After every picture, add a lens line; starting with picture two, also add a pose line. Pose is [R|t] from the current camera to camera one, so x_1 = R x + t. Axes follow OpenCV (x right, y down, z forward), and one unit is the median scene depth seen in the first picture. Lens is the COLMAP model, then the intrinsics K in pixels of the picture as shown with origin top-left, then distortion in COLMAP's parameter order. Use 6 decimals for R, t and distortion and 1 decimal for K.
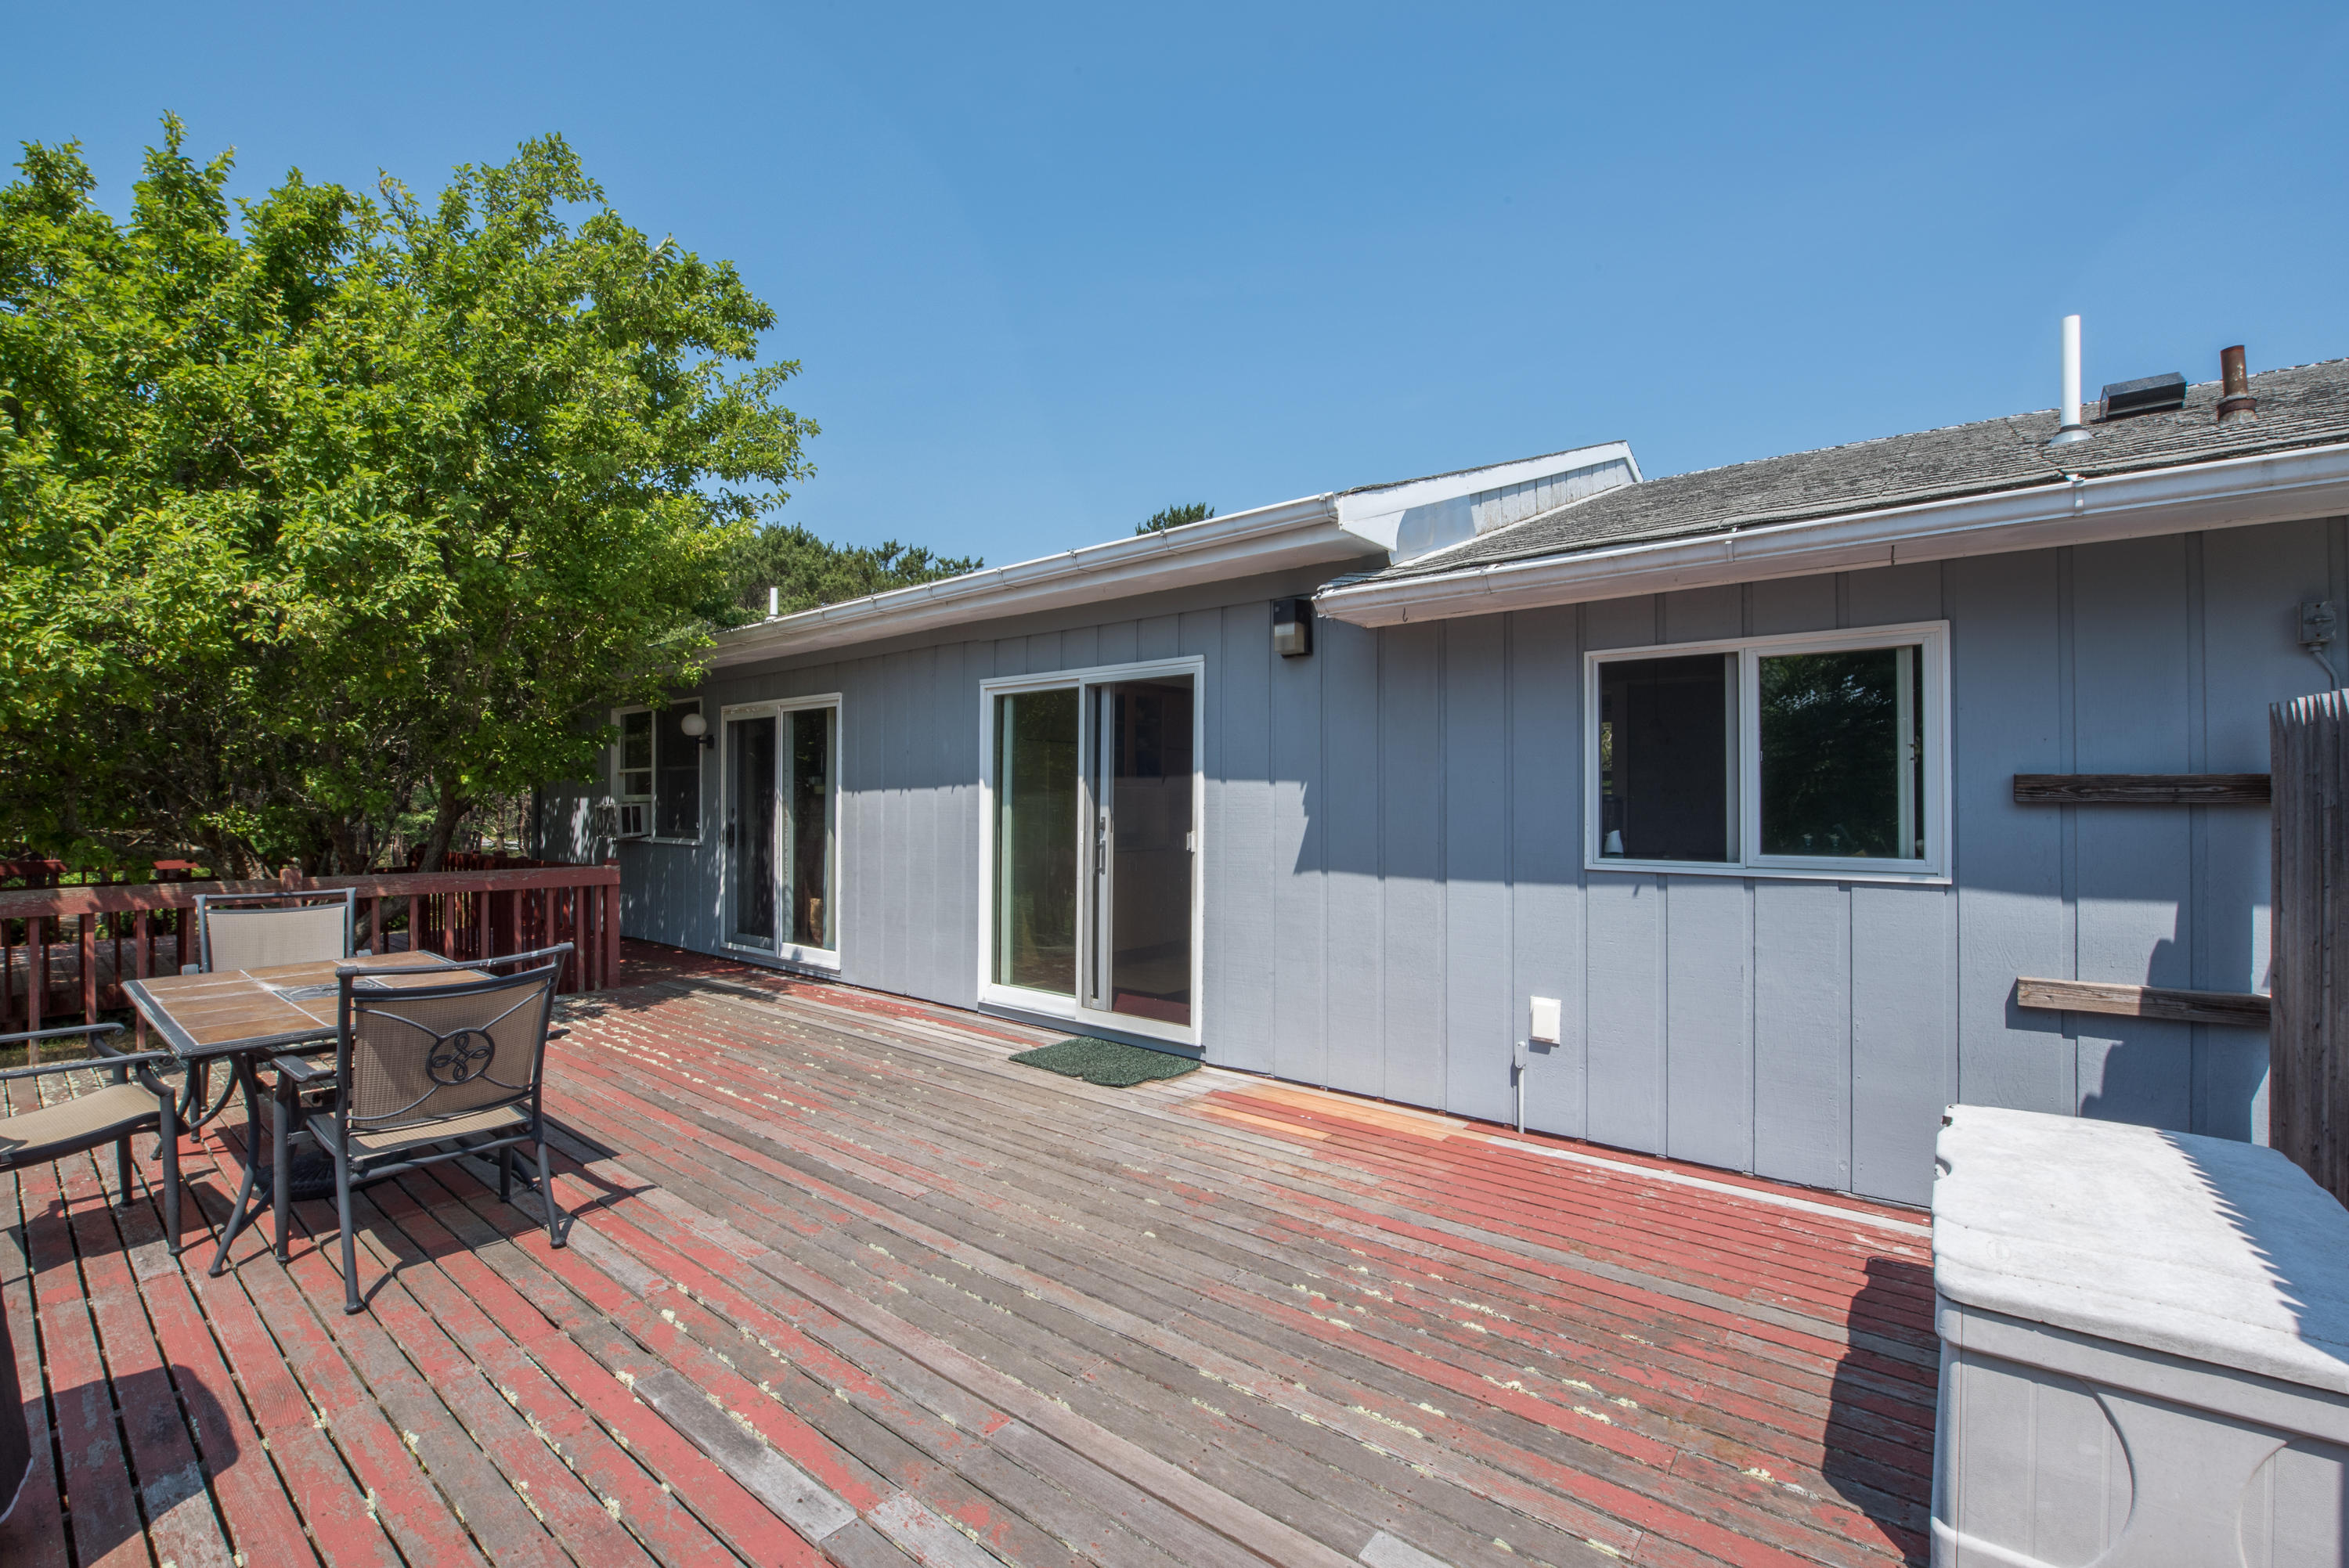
lens RADIAL K [[996.4, 0, 1174.5], [0, 996.4, 784.0], [0, 0, 1]] dist [-0.003925, -0.000430]
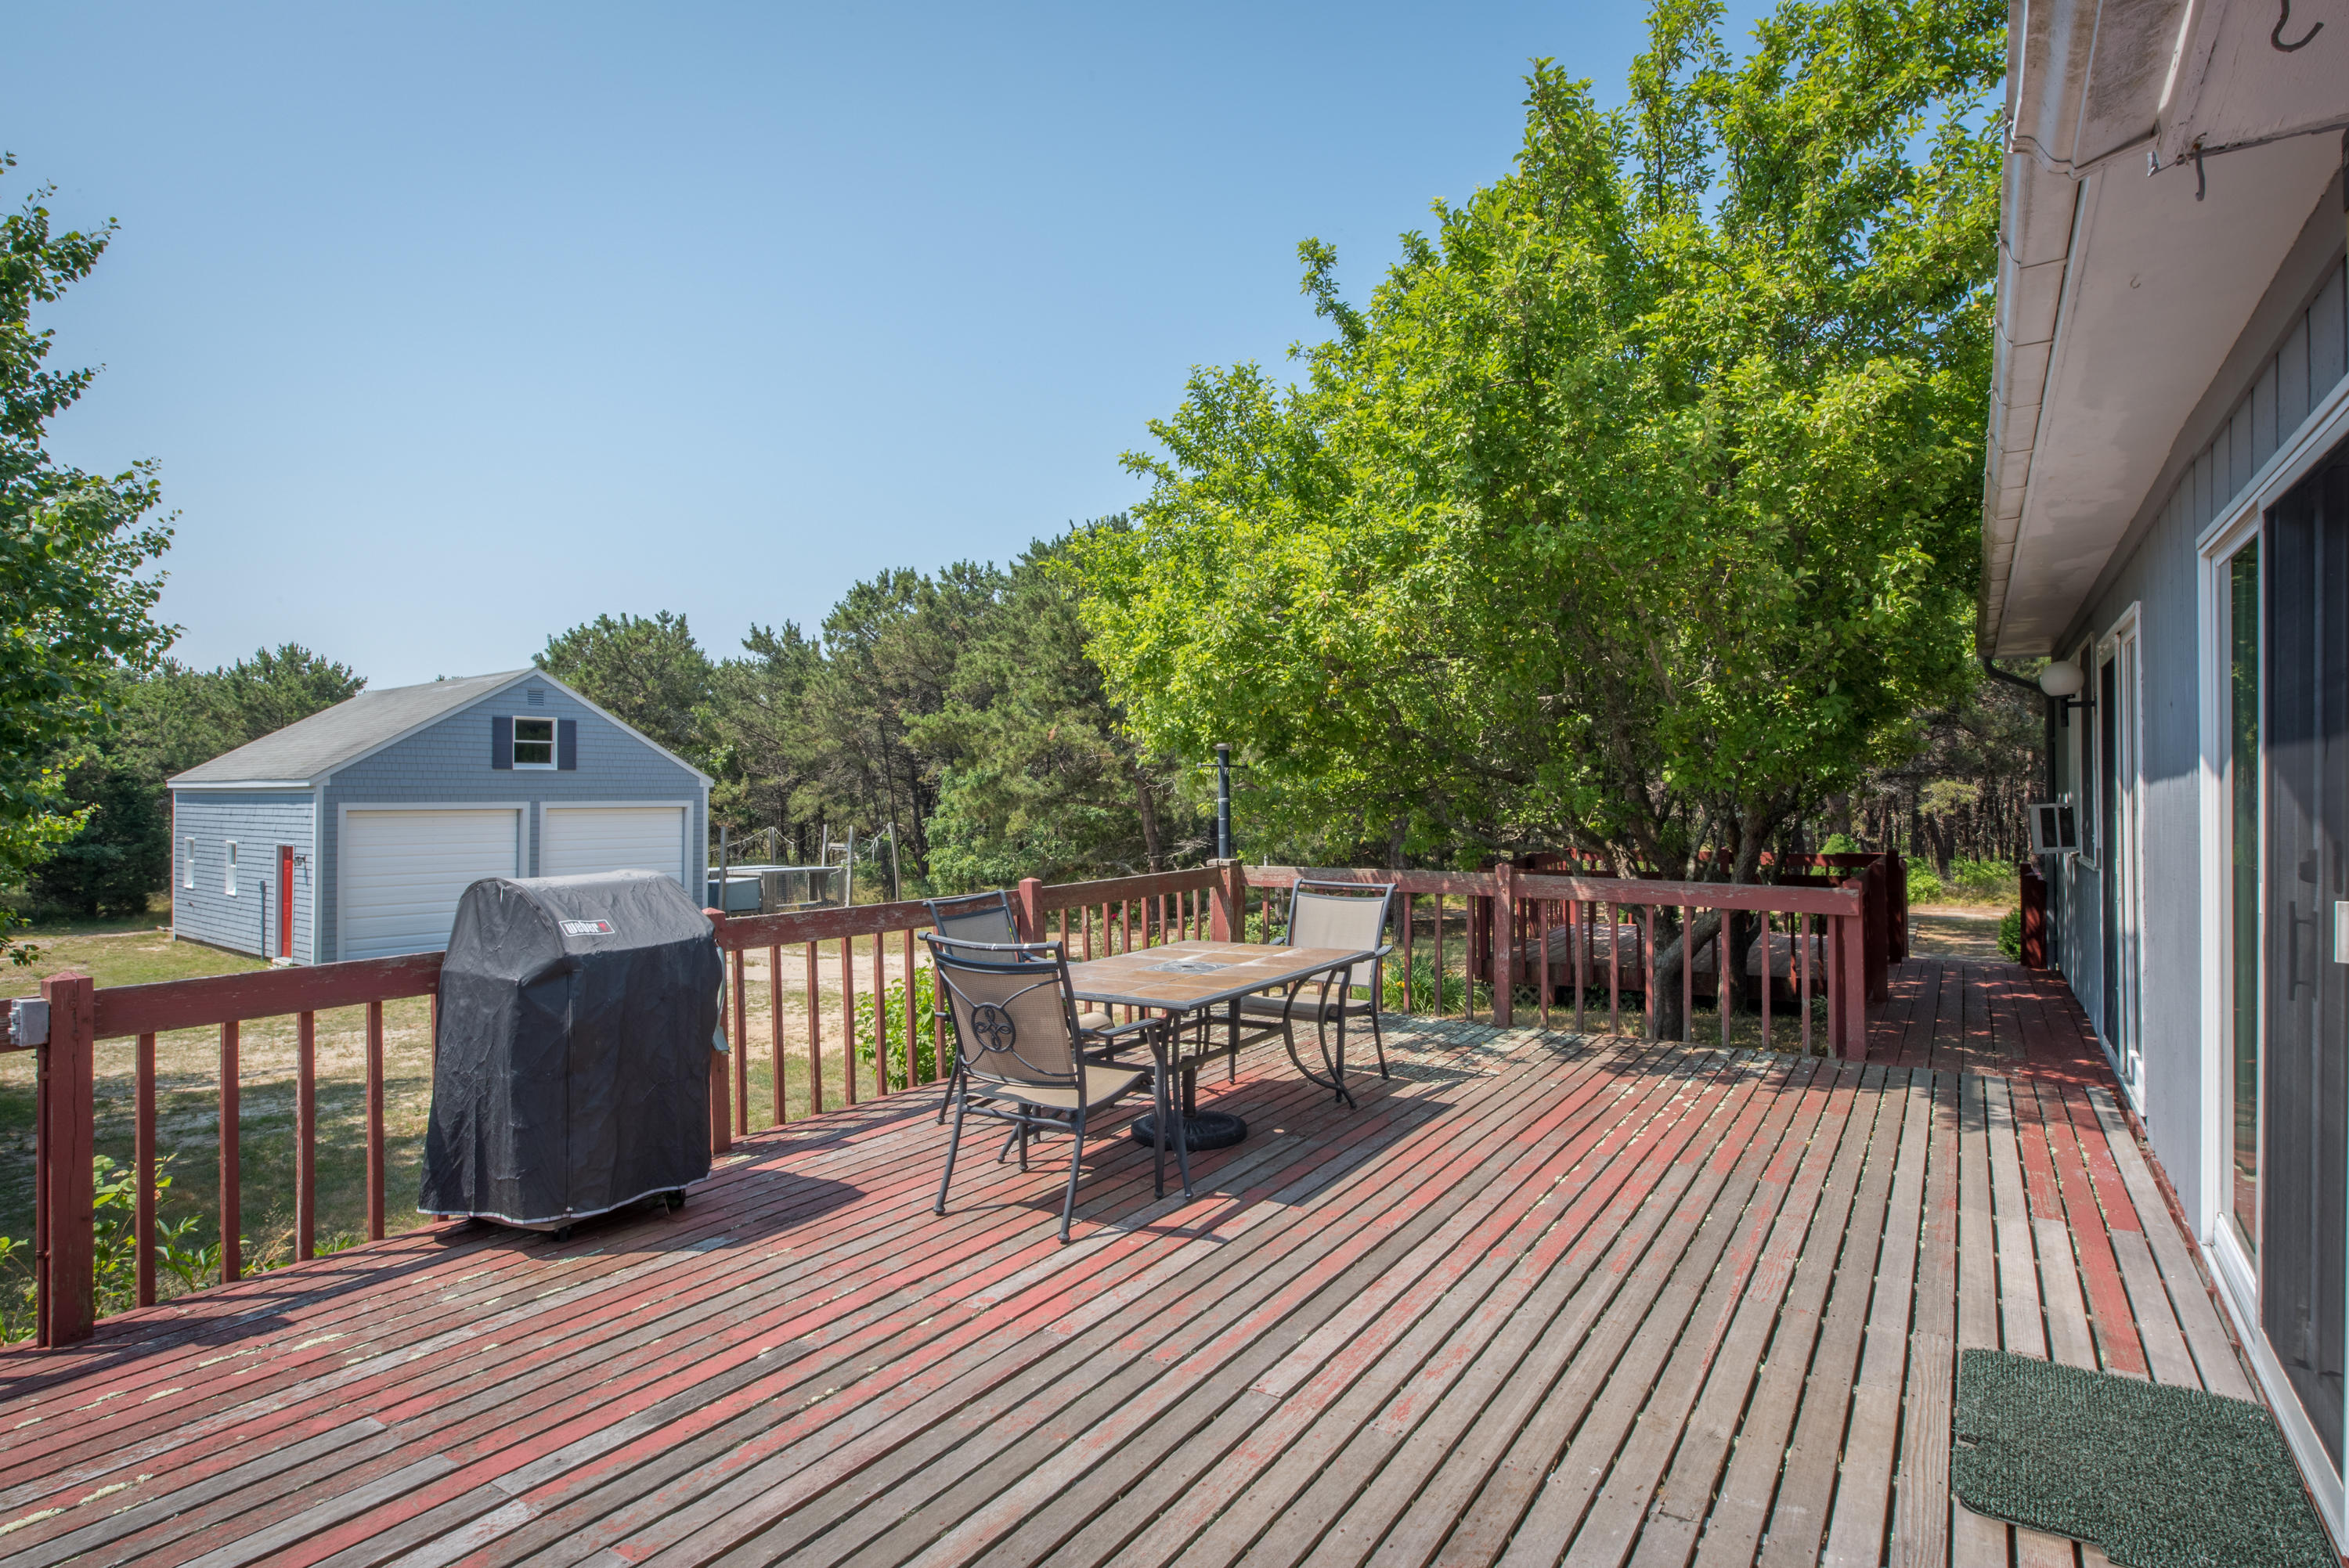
lens RADIAL K [[1273.7, 0, 1174.5], [0, 1273.7, 784.0], [0, 0, 1]] dist [-0.001458, -0.000917]
pose [[0.122246, -0.005288, -0.992486, 0.499658], [0.011971, 0.999921, -0.003853, 0.006846], [0.992428, -0.011410, 0.122300, 0.713022]]
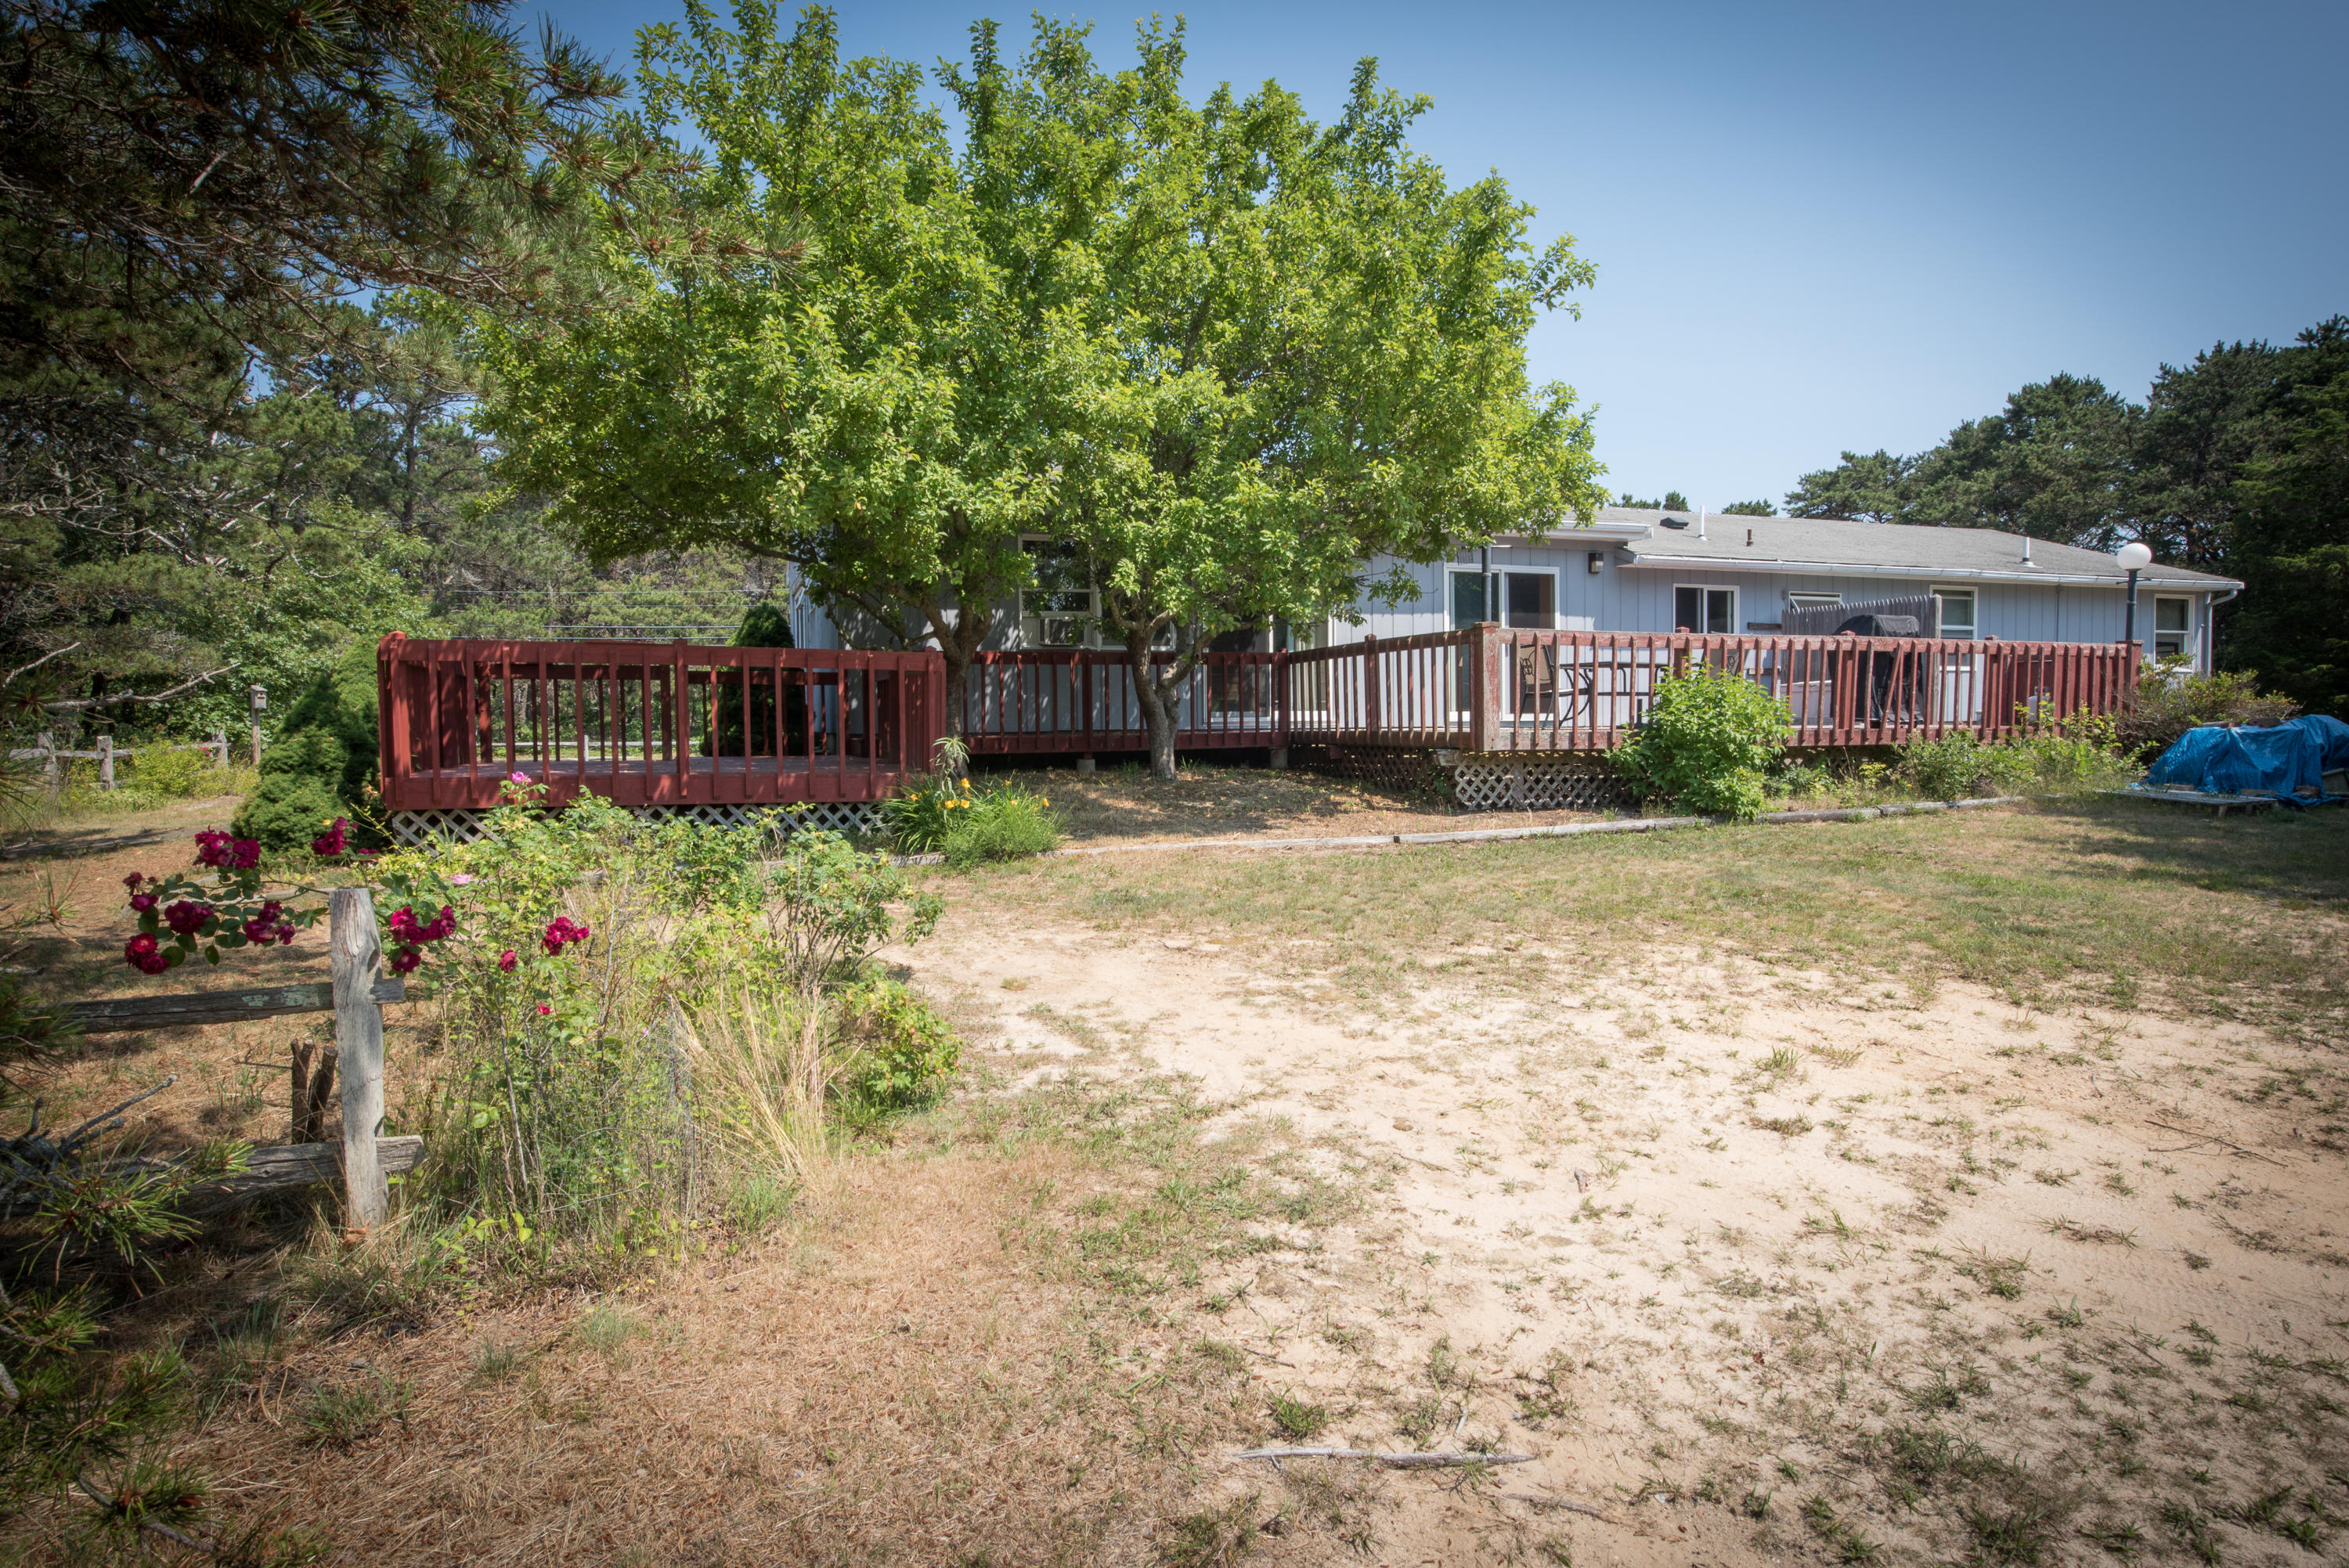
lens RADIAL K [[1273.7, 0, 1174.5], [0, 1273.7, 784.0], [0, 0, 1]] dist [-0.001458, -0.000917]
pose [[0.510282, -0.043121, 0.858925, -4.181123], [-0.000936, 0.998714, 0.050695, 0.332559], [-0.860007, -0.026673, 0.509585, 0.212385]]
